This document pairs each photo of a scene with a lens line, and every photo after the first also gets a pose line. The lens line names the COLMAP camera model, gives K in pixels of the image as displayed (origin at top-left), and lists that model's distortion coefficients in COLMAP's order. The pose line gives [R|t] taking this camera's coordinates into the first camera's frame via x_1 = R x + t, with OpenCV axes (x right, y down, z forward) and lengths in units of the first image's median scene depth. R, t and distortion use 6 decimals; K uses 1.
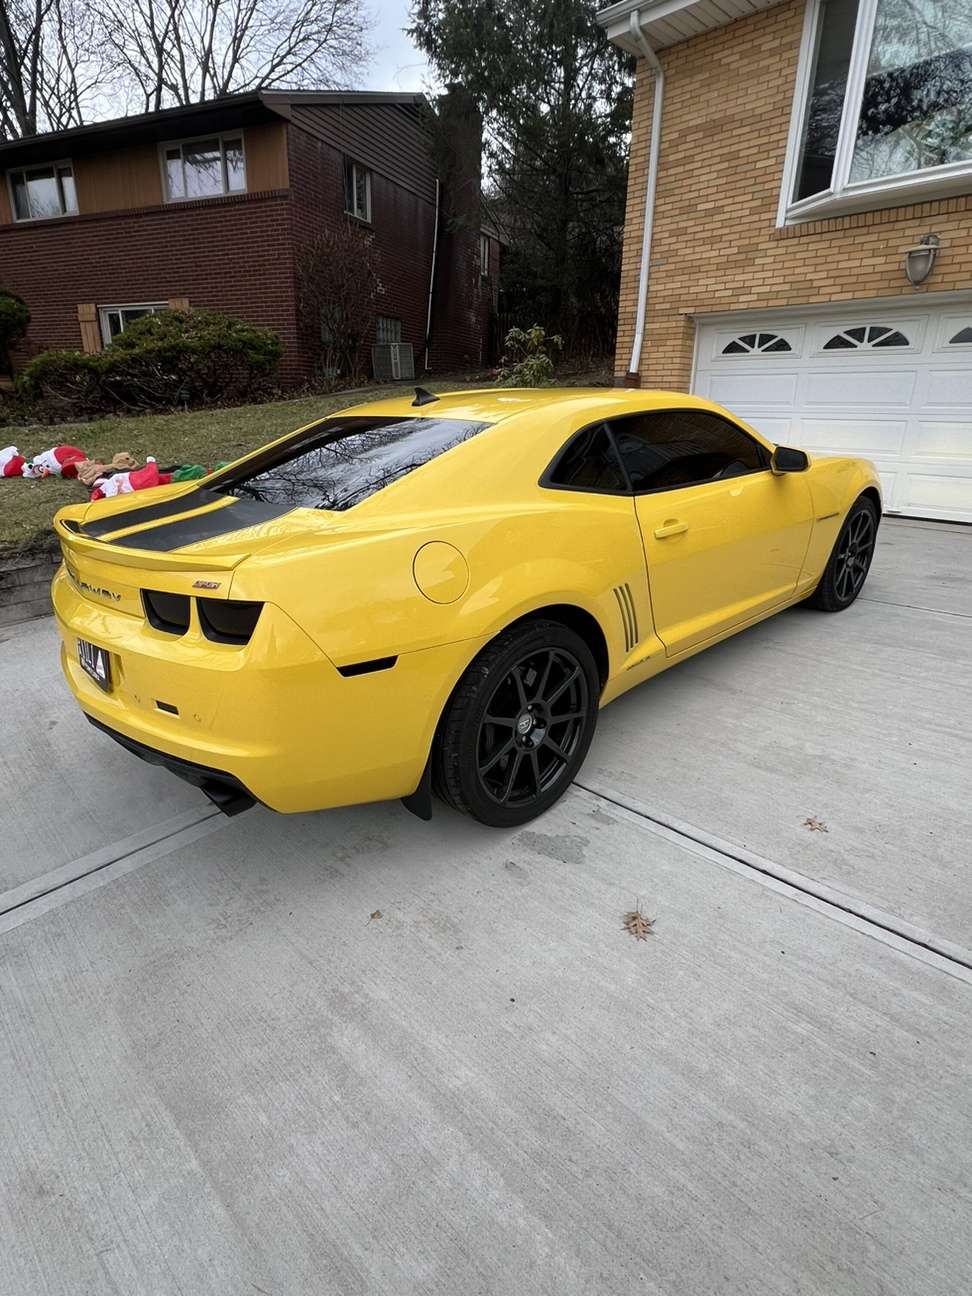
lens RADIAL K [[687.8, 0, 486.5], [0, 687.8, 642.9], [0, 0, 1]] dist [-0.007979, 0.002466]
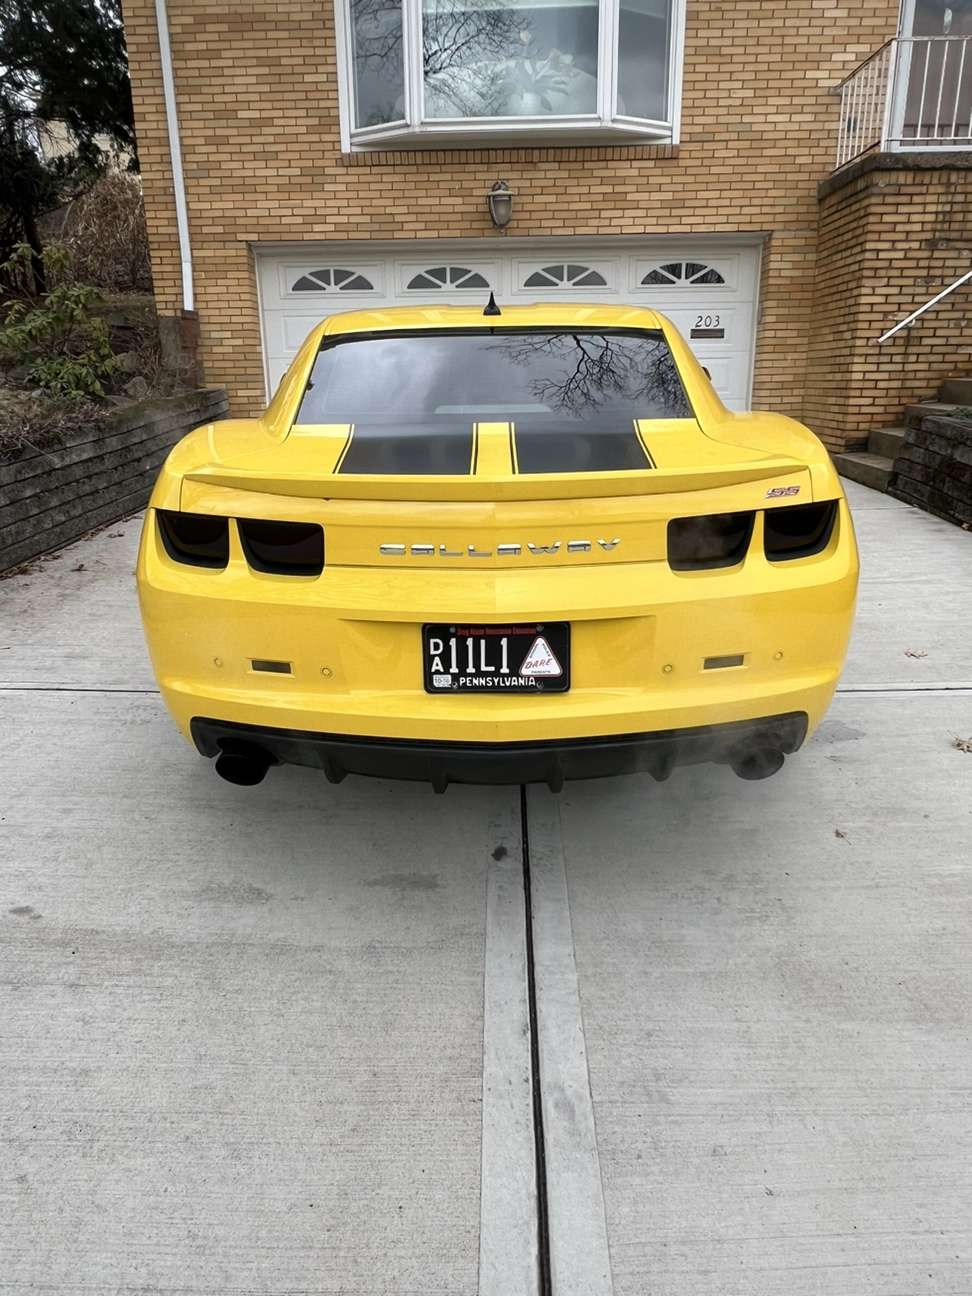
lens RADIAL K [[875.2, 0, 474.4], [0, 875.2, 630.1], [0, 0, 1]] dist [0.002060, -0.001508]
pose [[0.710236, -0.221009, 0.668371, -0.354382], [0.251189, 0.966504, 0.052670, -0.017434], [-0.657624, 0.130479, 0.741961, 0.114430]]
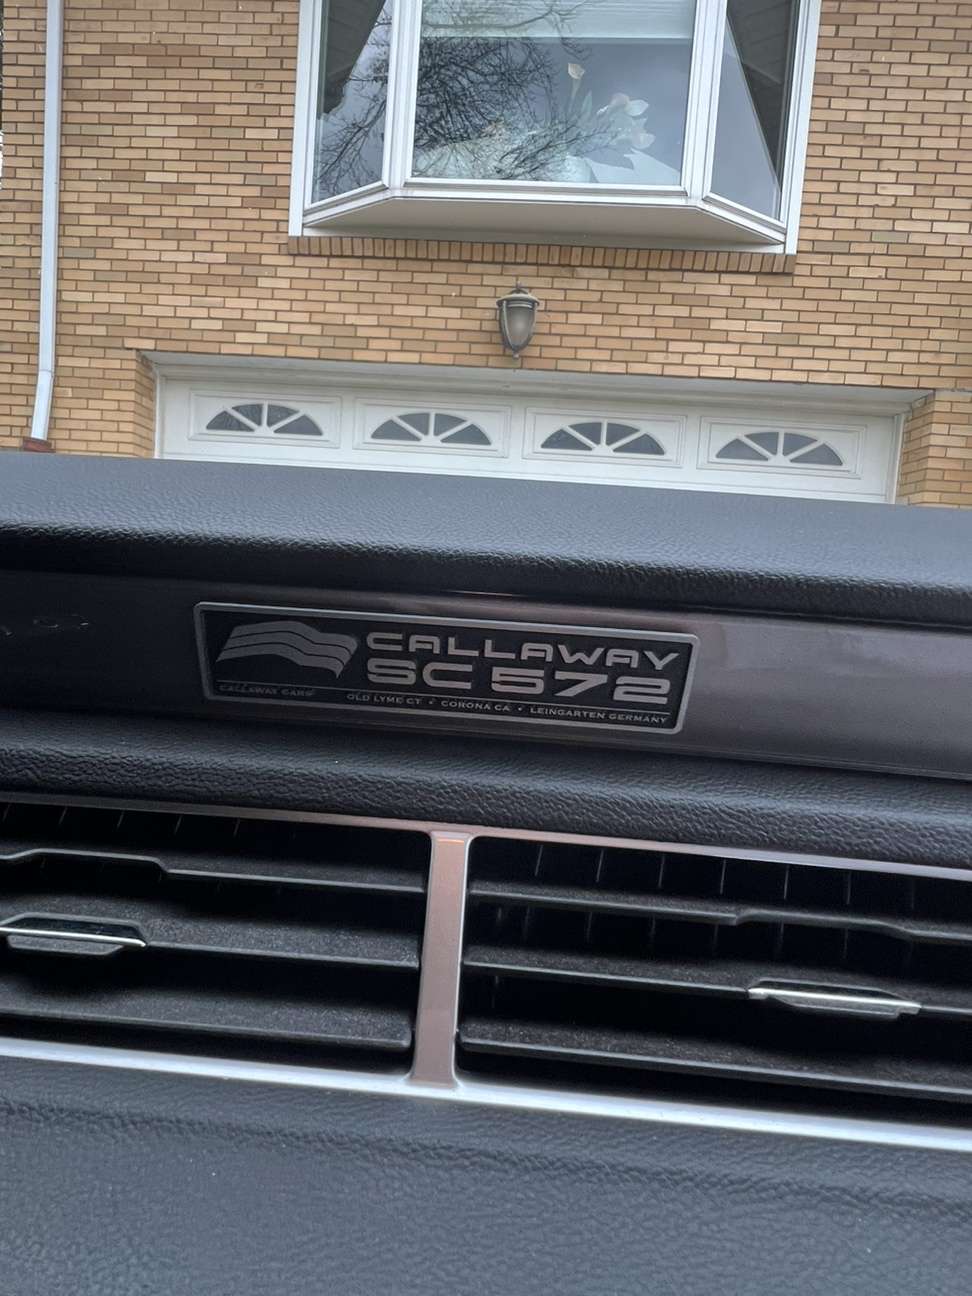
lens RADIAL K [[687.8, 0, 437.6], [0, 687.8, 629.6], [0, 0, 1]] dist [-0.007979, 0.002466]
pose [[0.743939, -0.023356, 0.667839, 0.104053], [0.163056, 0.975526, -0.147519, -0.150684], [-0.648049, 0.218641, 0.729540, 0.538231]]
